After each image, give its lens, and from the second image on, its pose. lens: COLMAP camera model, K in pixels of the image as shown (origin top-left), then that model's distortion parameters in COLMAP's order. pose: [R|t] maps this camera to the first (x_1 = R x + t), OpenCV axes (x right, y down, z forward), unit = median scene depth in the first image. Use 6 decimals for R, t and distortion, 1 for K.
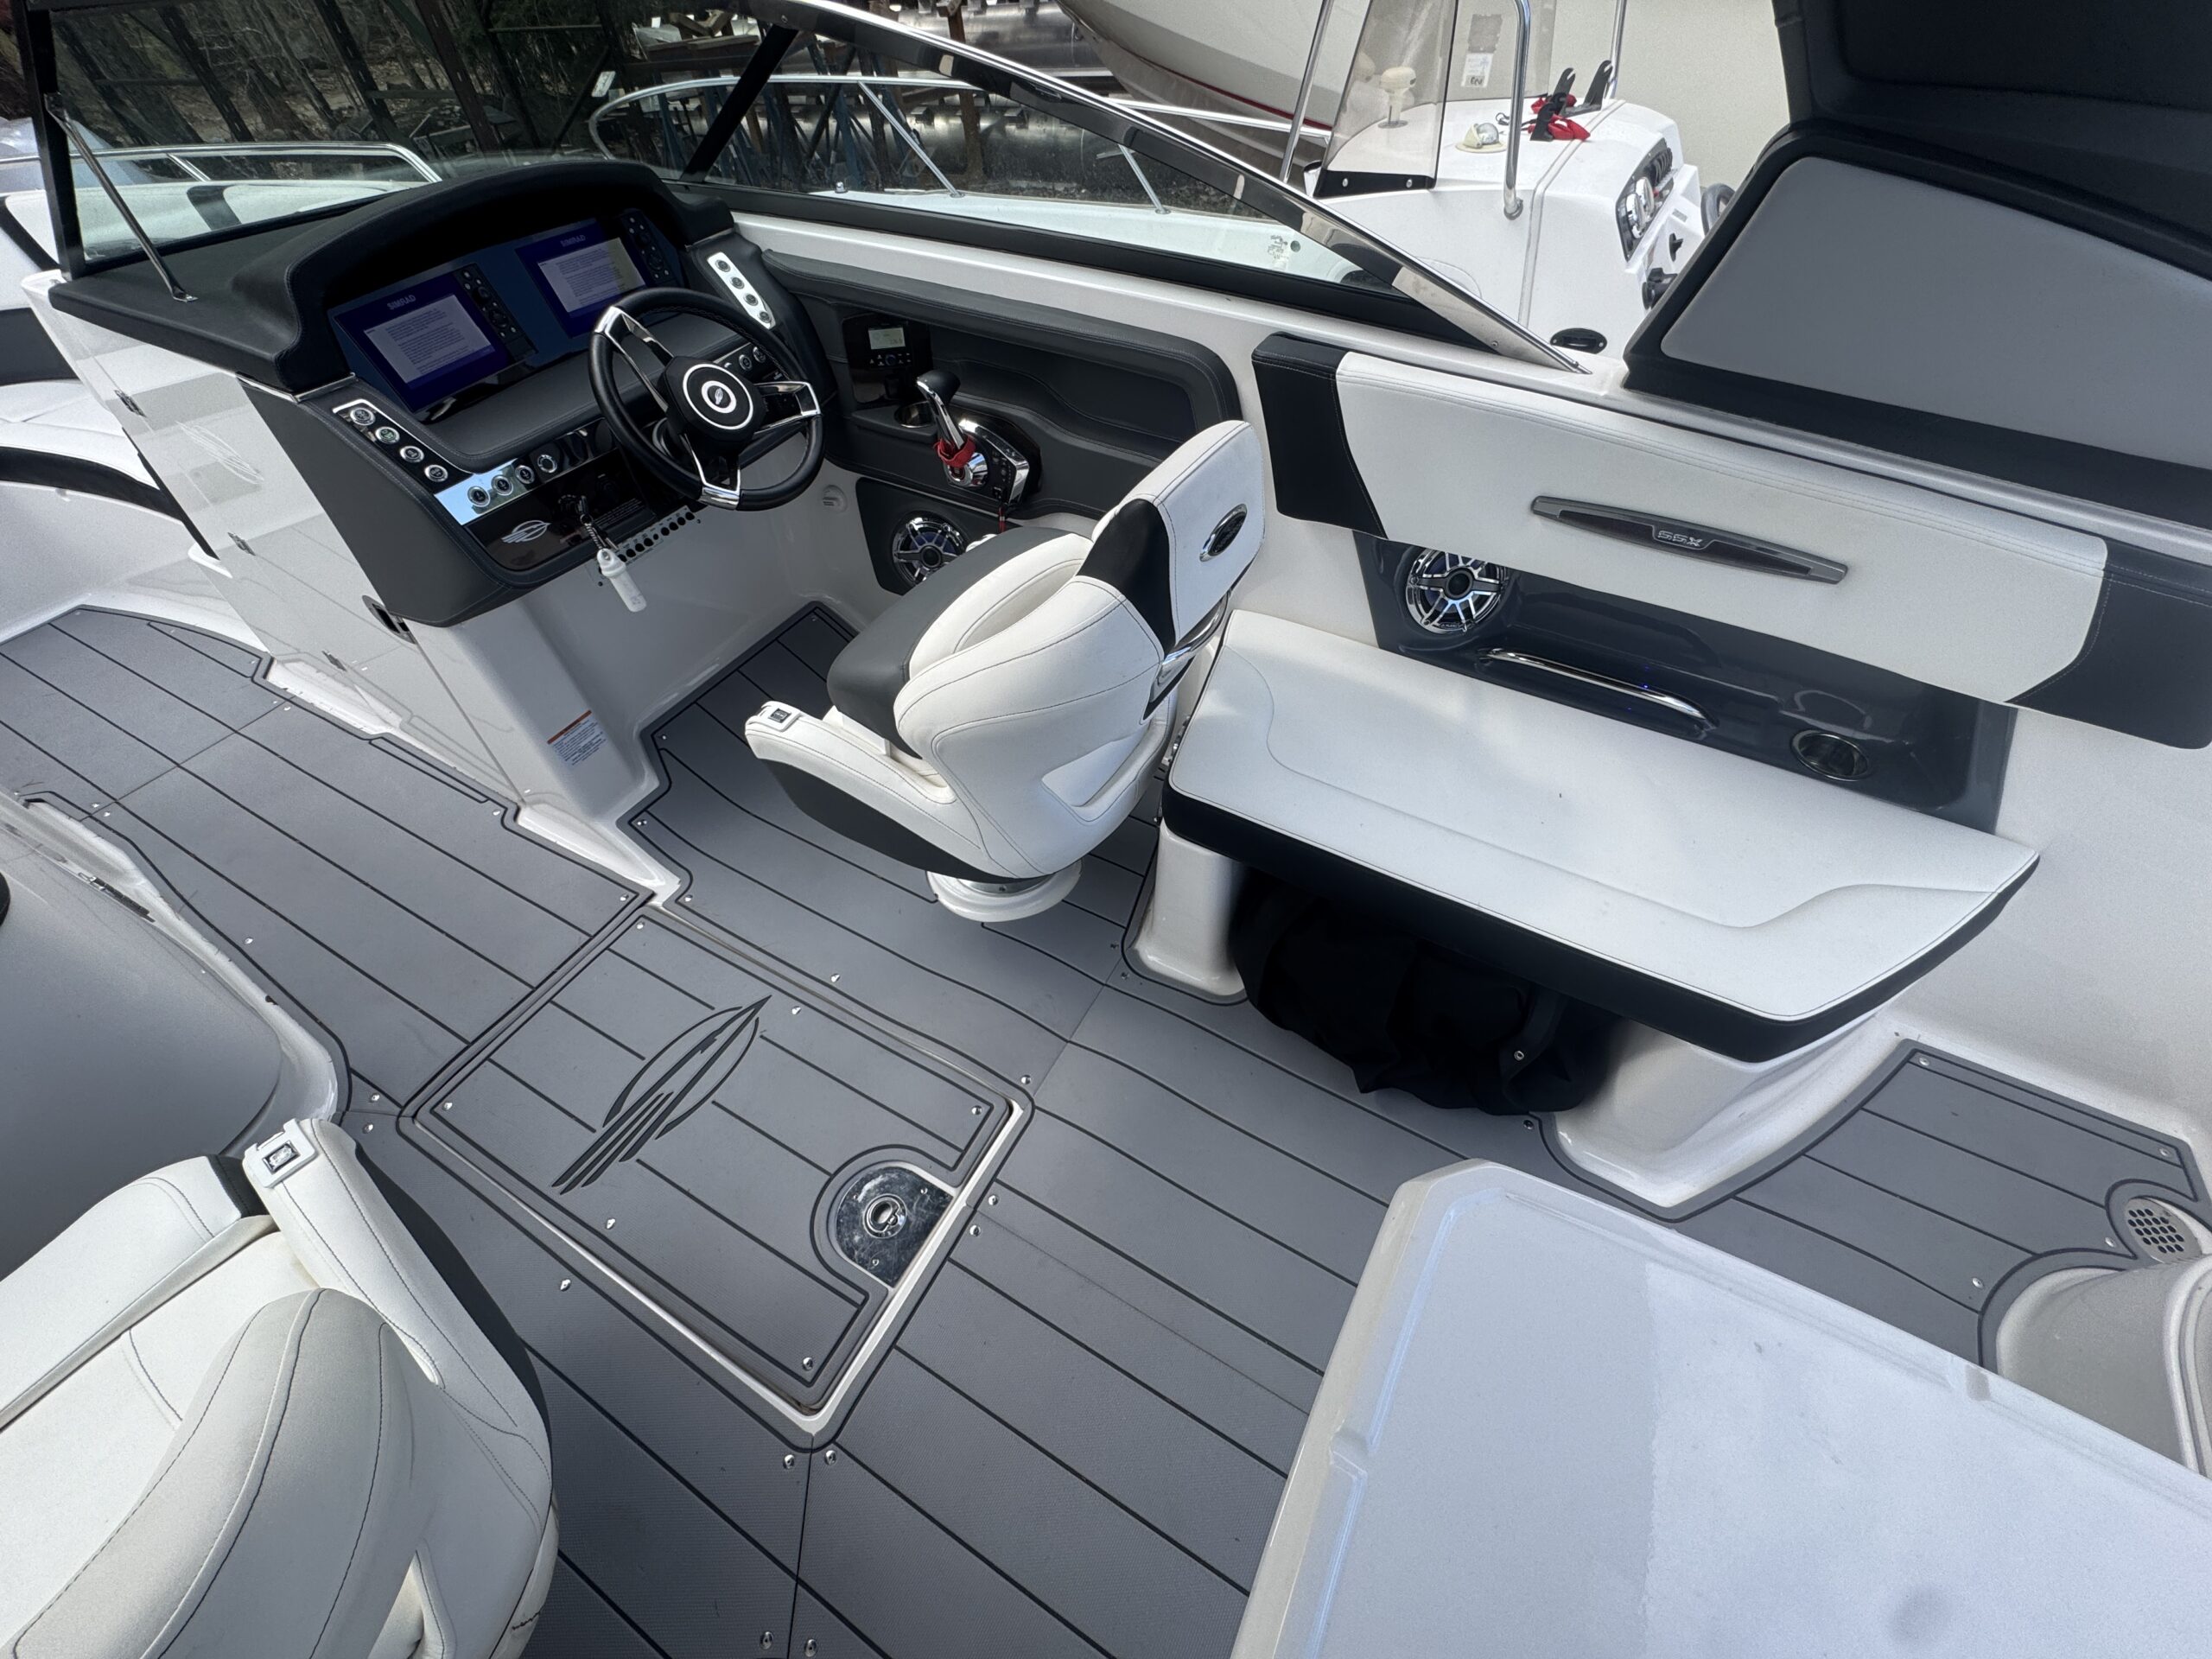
lens RADIAL K [[880.6, 0, 1108.3], [0, 880.6, 831.4], [0, 0, 1]] dist [-0.006958, -0.000171]
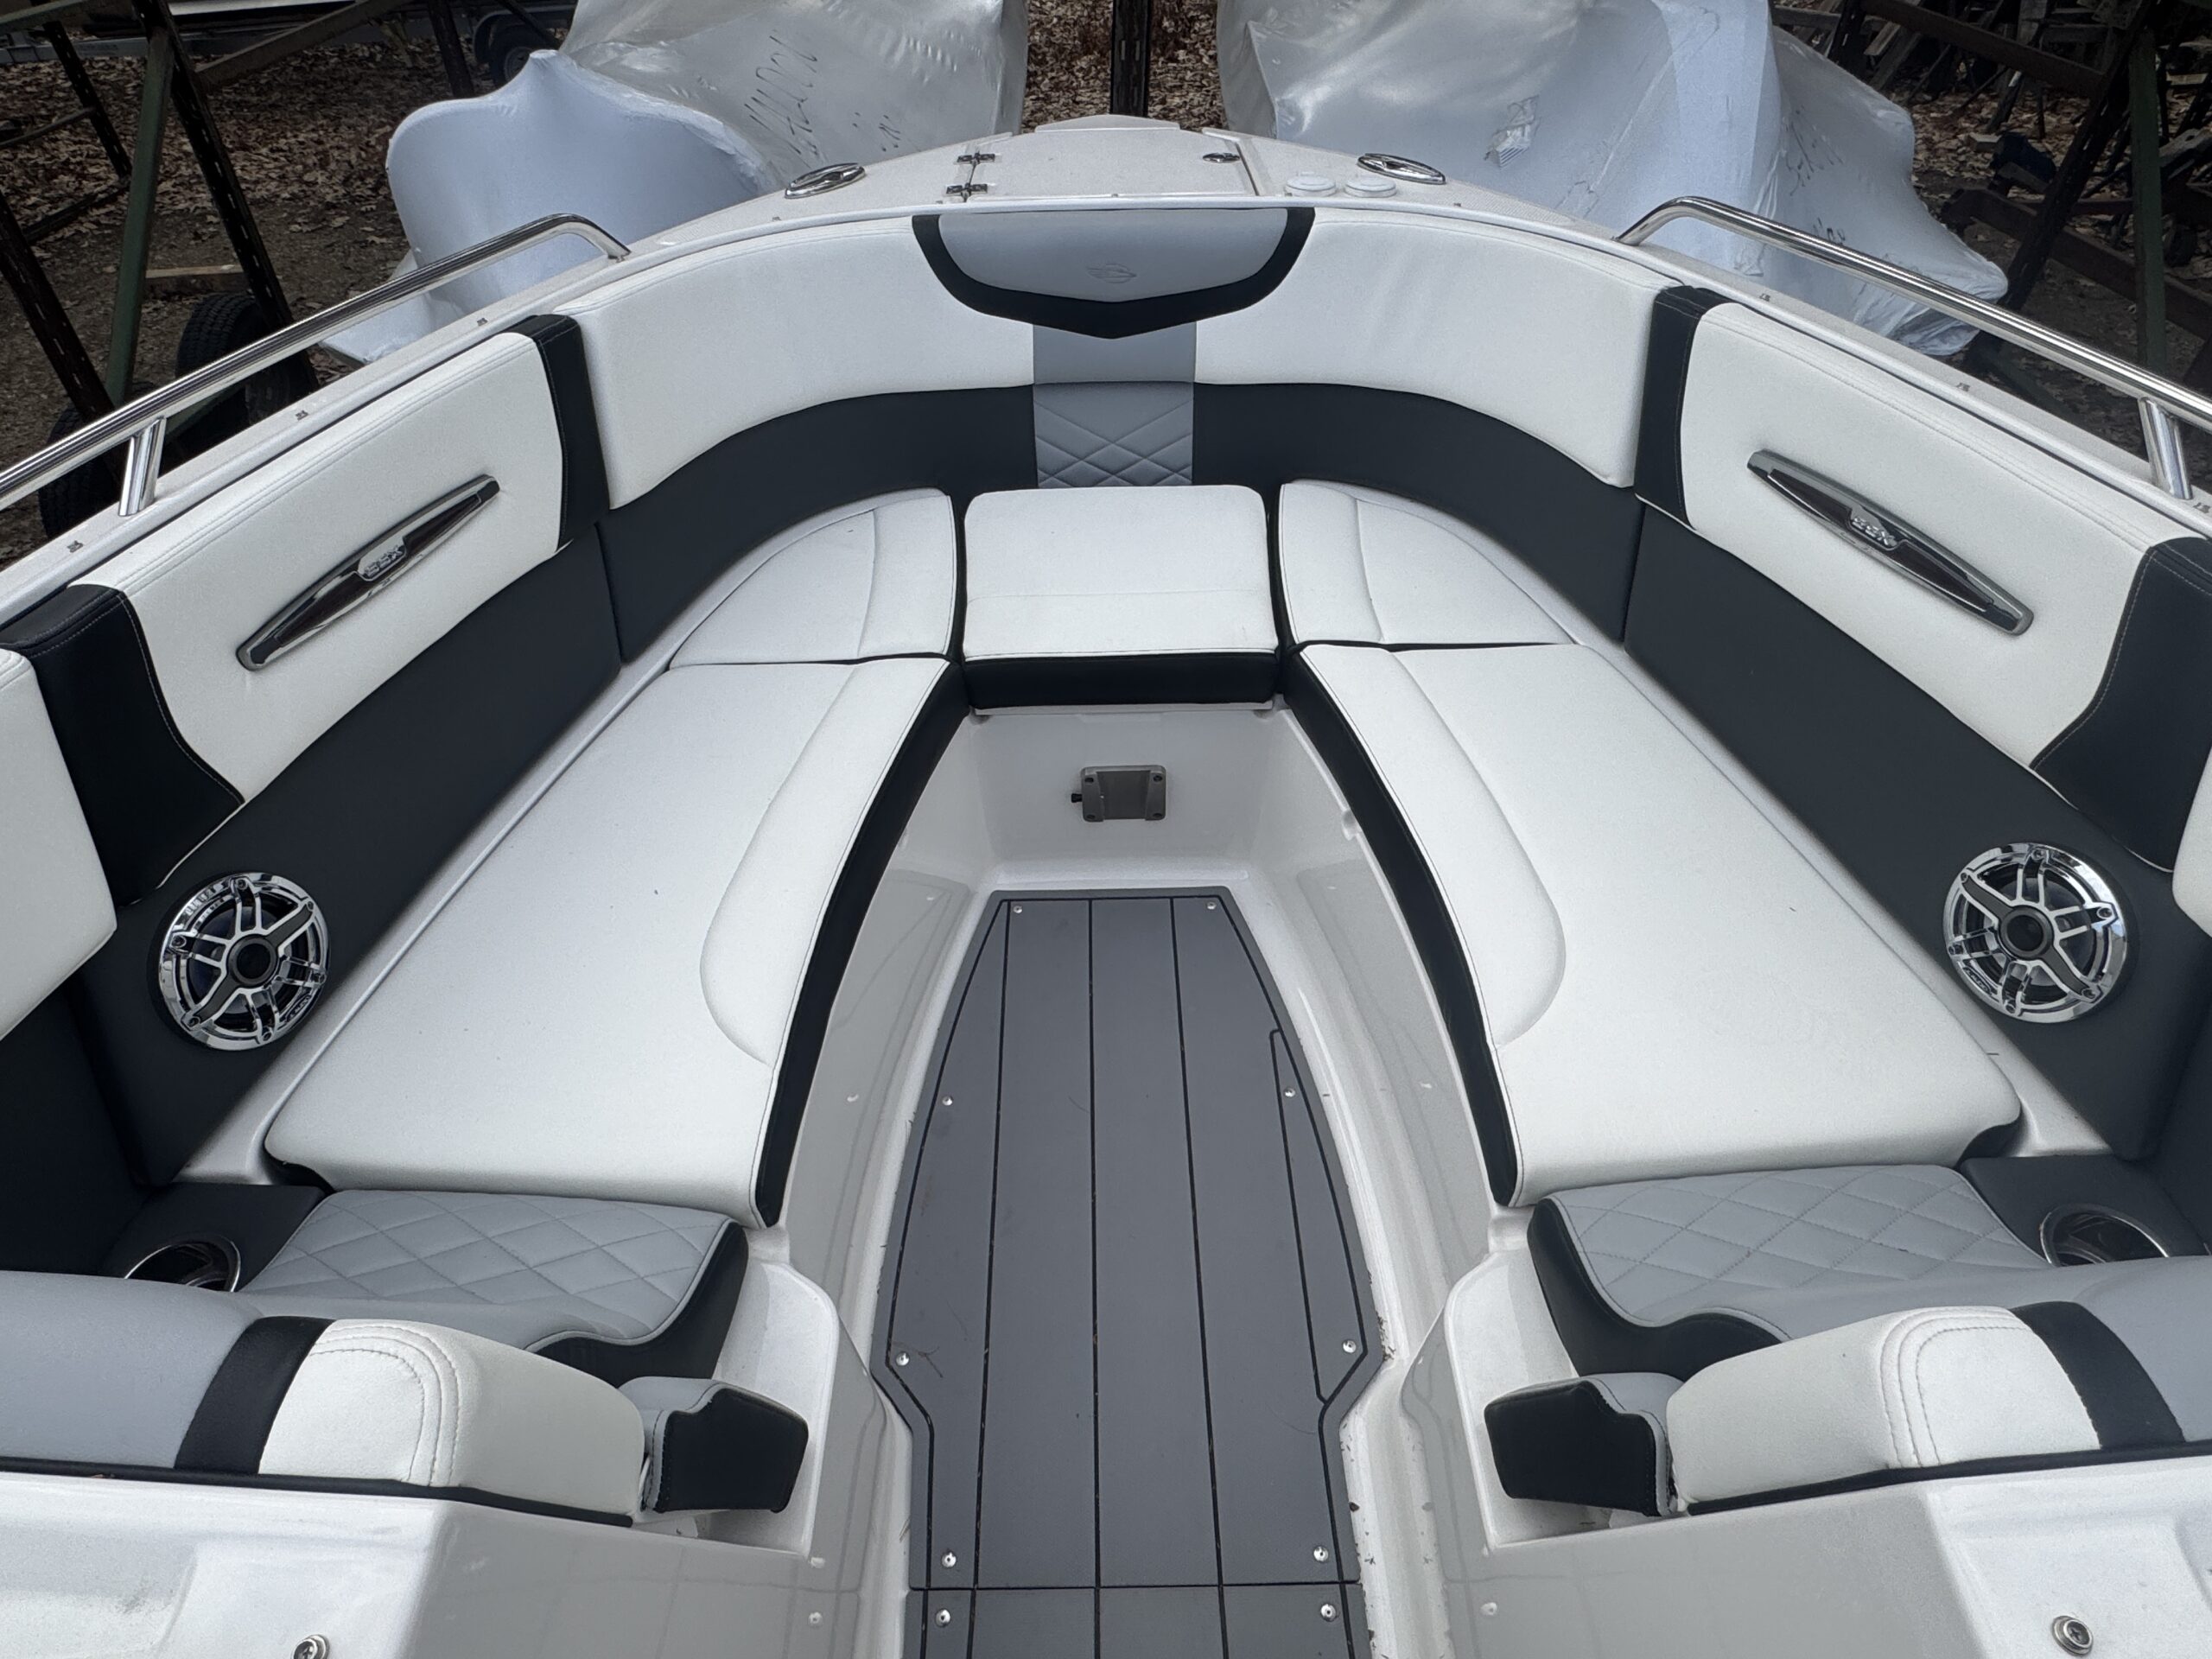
lens RADIAL K [[1242.5, 0, 1103.0], [0, 1242.5, 847.5], [0, 0, 1]] dist [-0.004681, 0.000891]
pose [[0.495039, 0.630776, -0.597544, -1.084084], [-0.653336, 0.723607, 0.222589, -0.580758], [0.572790, 0.280206, 0.770322, 0.476009]]
